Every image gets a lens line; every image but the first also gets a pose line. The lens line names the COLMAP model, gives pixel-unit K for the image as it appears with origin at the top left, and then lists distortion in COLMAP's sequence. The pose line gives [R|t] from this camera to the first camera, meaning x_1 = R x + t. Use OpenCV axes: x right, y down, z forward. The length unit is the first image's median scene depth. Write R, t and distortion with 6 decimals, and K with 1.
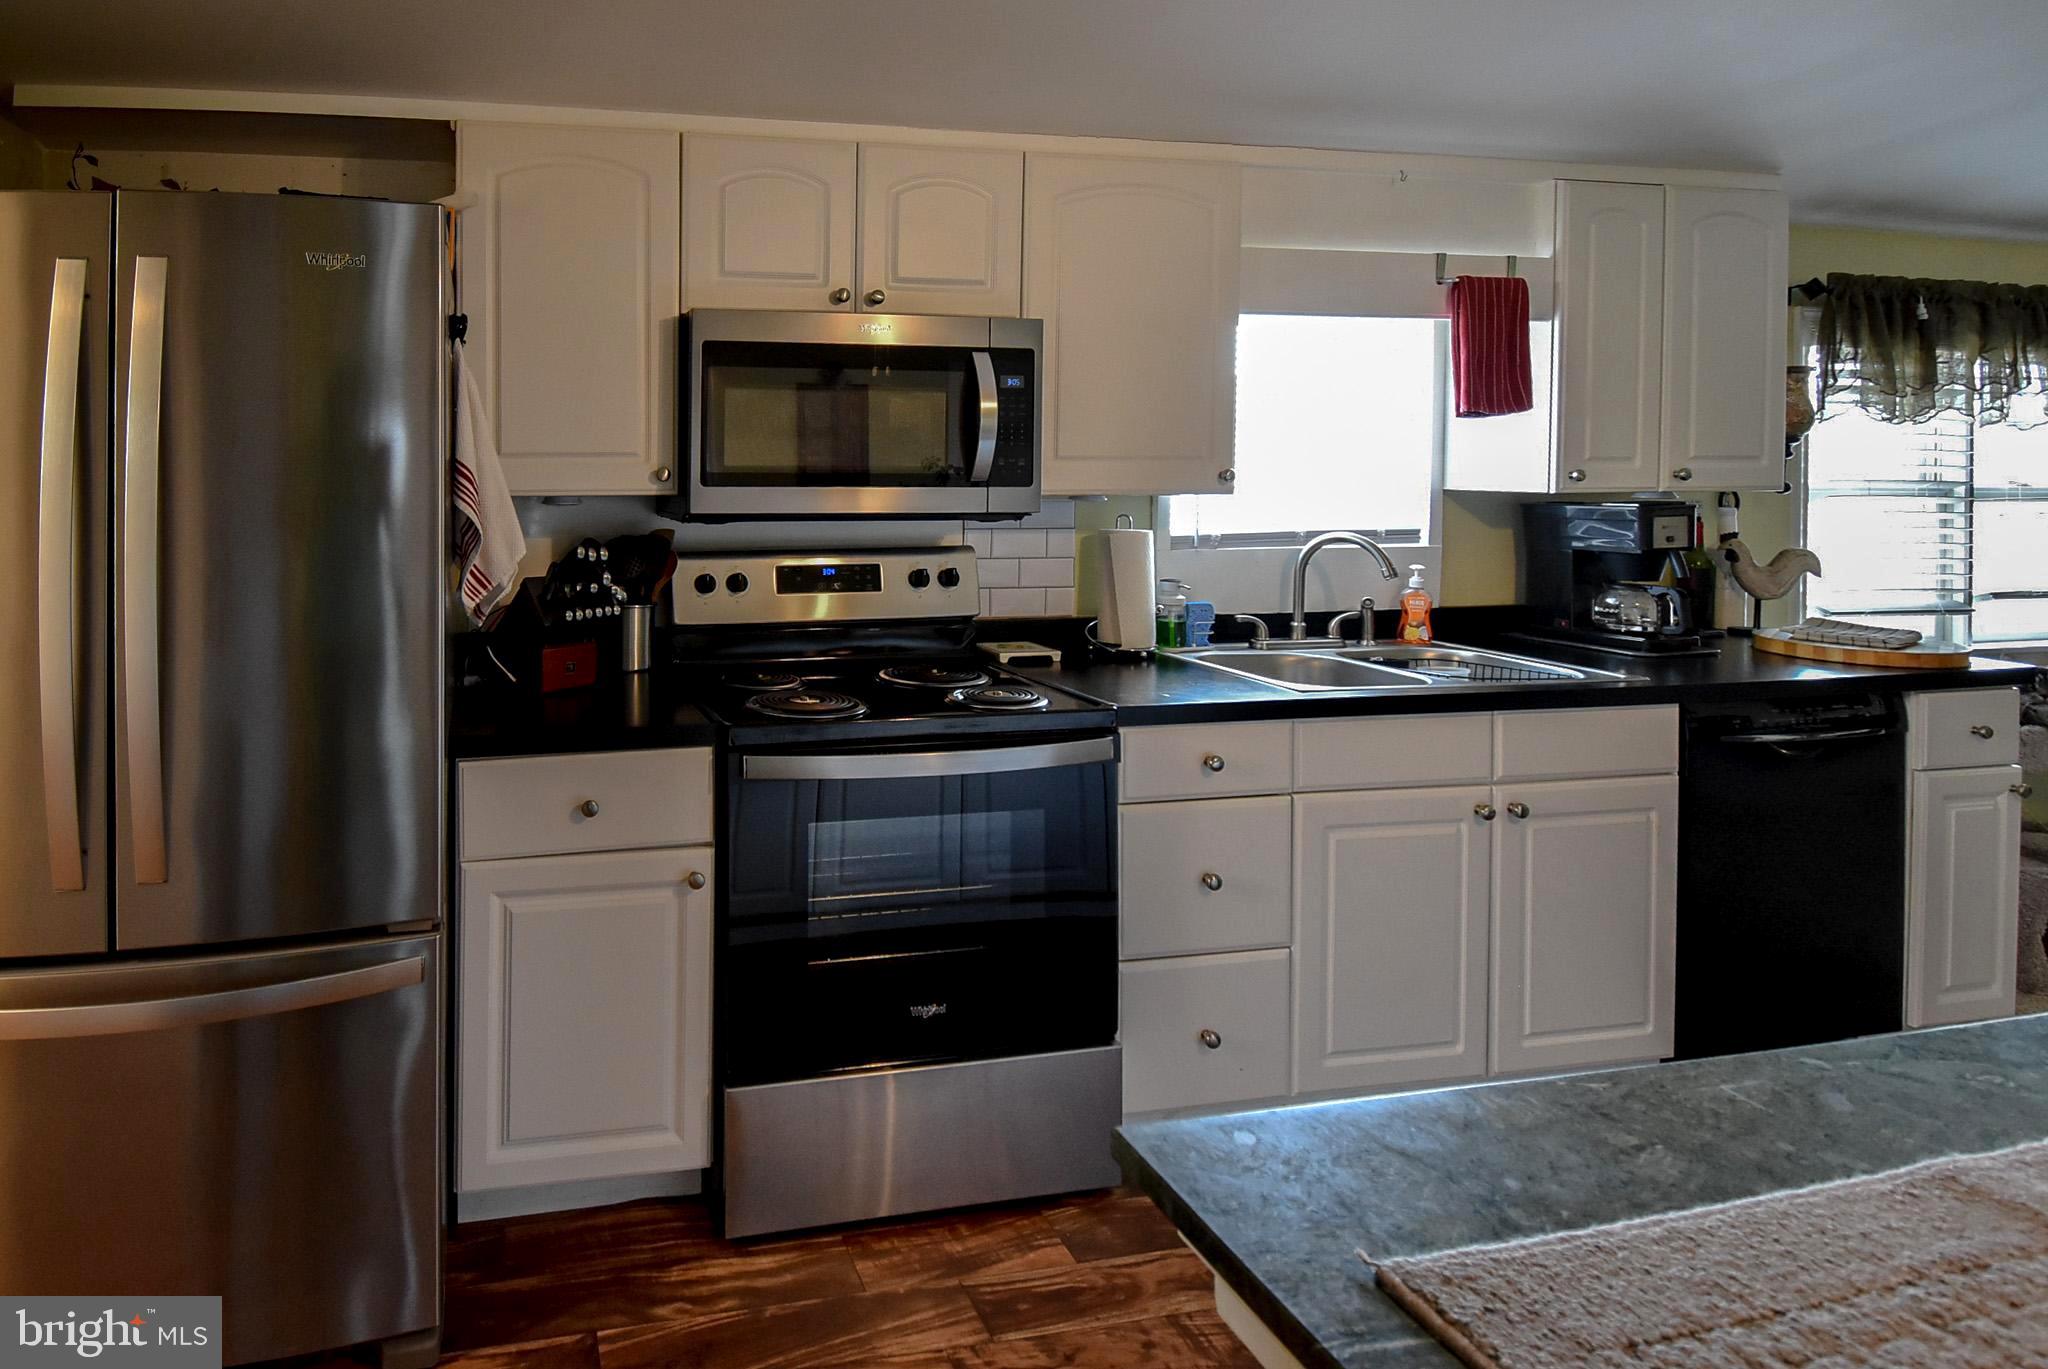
lens RADIAL K [[1045.1, 0, 679.5], [0, 1045.1, 477.7], [0, 0, 1]] dist [0.000846, -0.007643]
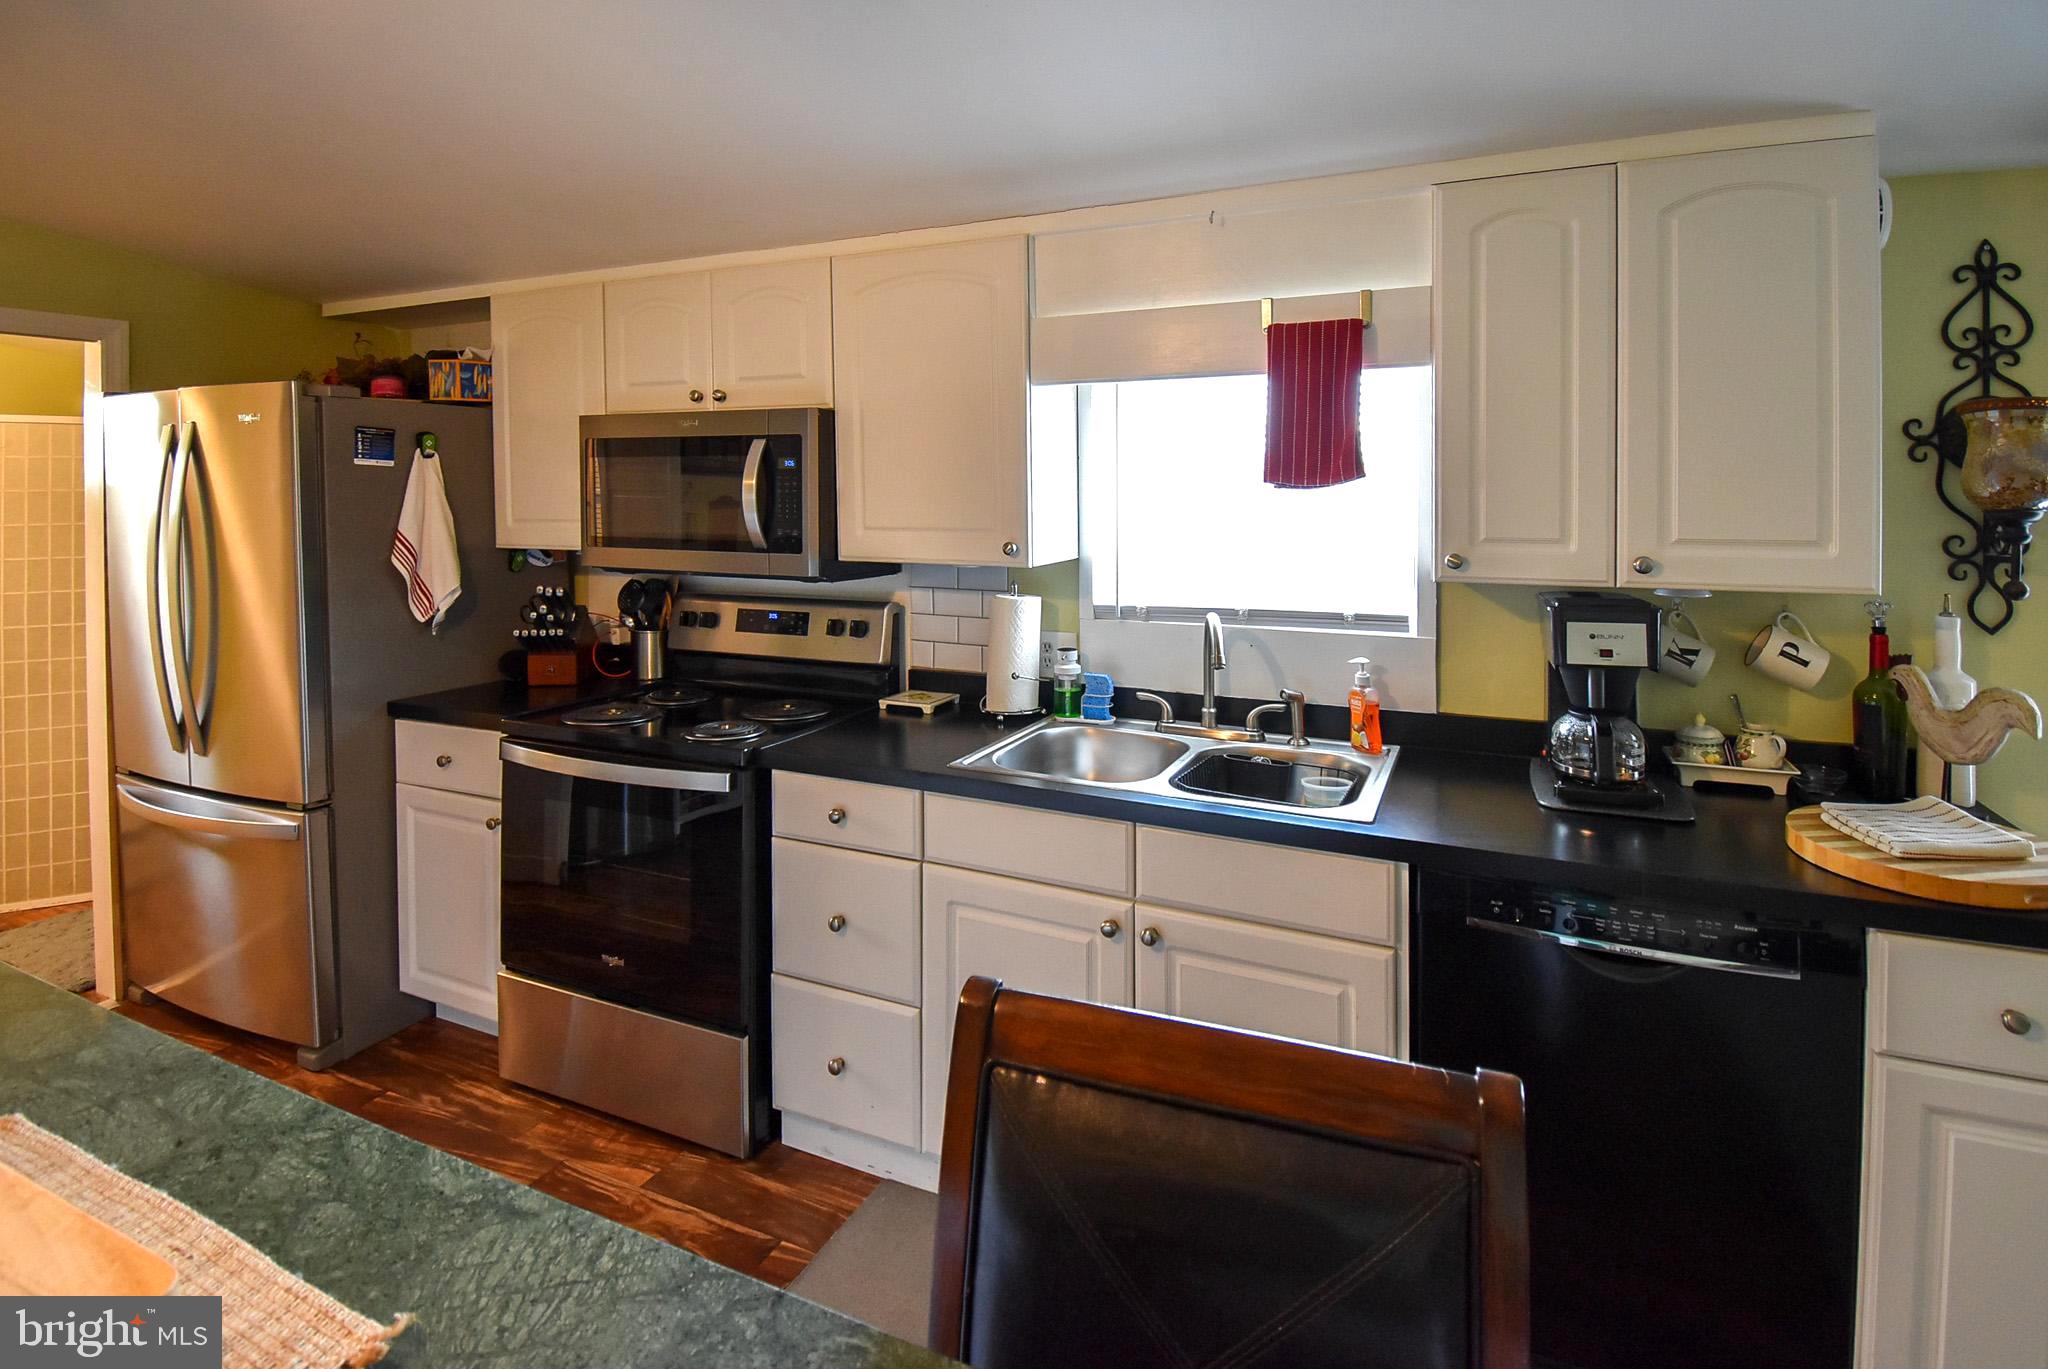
lens RADIAL K [[961.0, 0, 1029.5], [0, 961.0, 523.6], [0, 0, 1]] dist [0.003796, -0.018049]
pose [[0.843114, 0.018382, -0.537421, 1.003714], [-0.009350, 0.999766, 0.019526, -0.042536], [0.537654, -0.011438, 0.843088, 0.222588]]
